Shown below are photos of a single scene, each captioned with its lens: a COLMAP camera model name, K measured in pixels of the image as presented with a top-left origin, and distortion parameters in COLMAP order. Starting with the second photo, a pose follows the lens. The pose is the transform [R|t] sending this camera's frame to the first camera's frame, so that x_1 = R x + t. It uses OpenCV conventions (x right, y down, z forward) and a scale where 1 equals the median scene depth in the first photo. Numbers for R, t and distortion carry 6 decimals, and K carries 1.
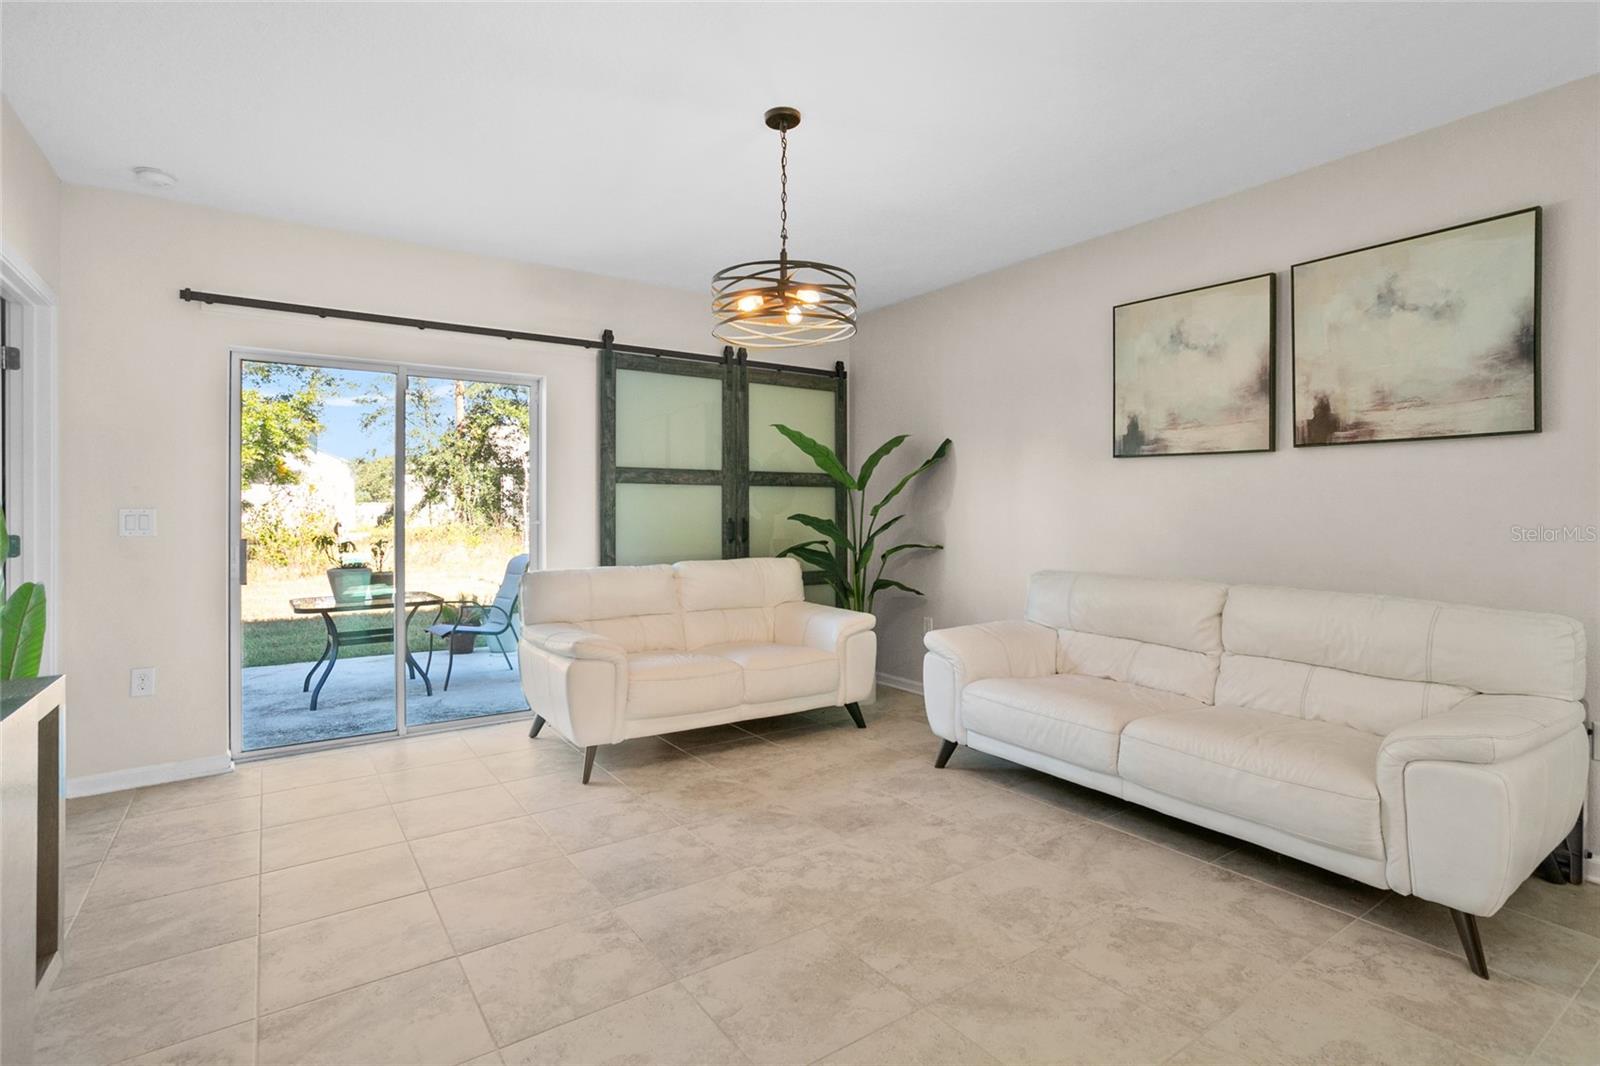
lens RADIAL K [[786.5, 0, 799.7], [0, 786.5, 507.6], [0, 0, 1]] dist [-0.047537, 0.033731]
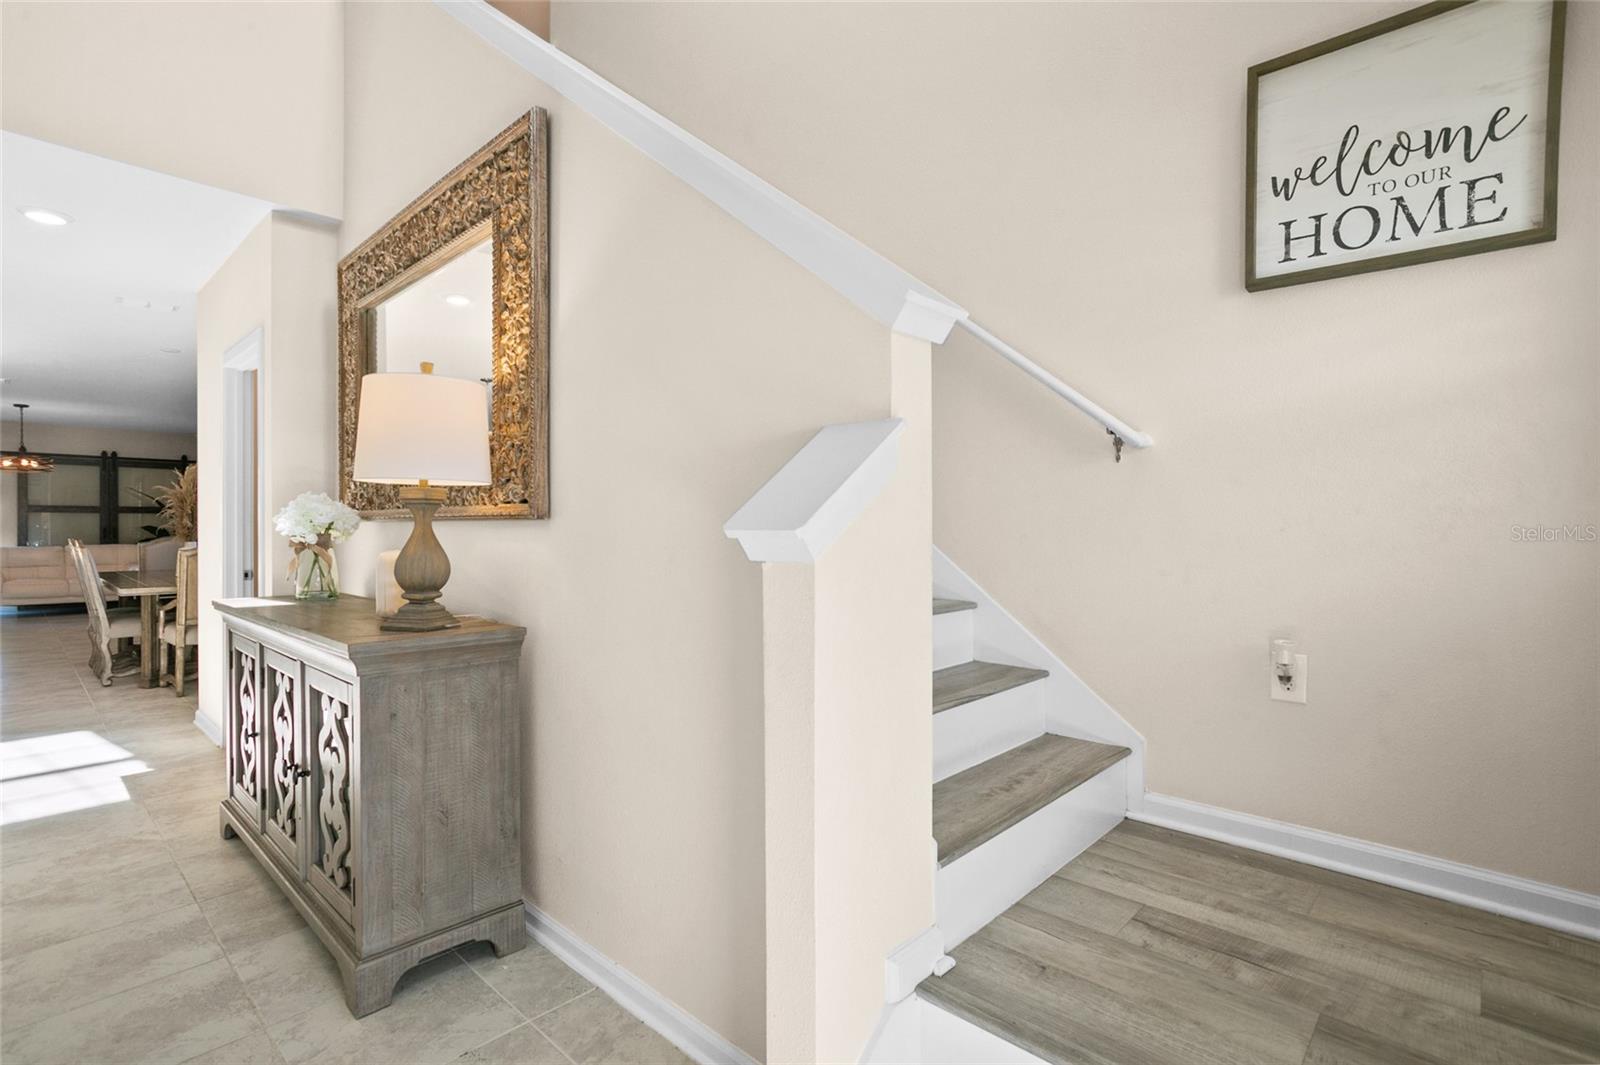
lens RADIAL K [[768.3, 0, 796.4], [0, 768.3, 521.1], [0, 0, 1]] dist [0.000768, 0.000733]
pose [[0.977403, 0.002304, 0.211371, 2.301781], [-0.001916, 0.999996, -0.002039, -0.007160], [-0.211374, 0.001588, 0.977404, -2.621335]]
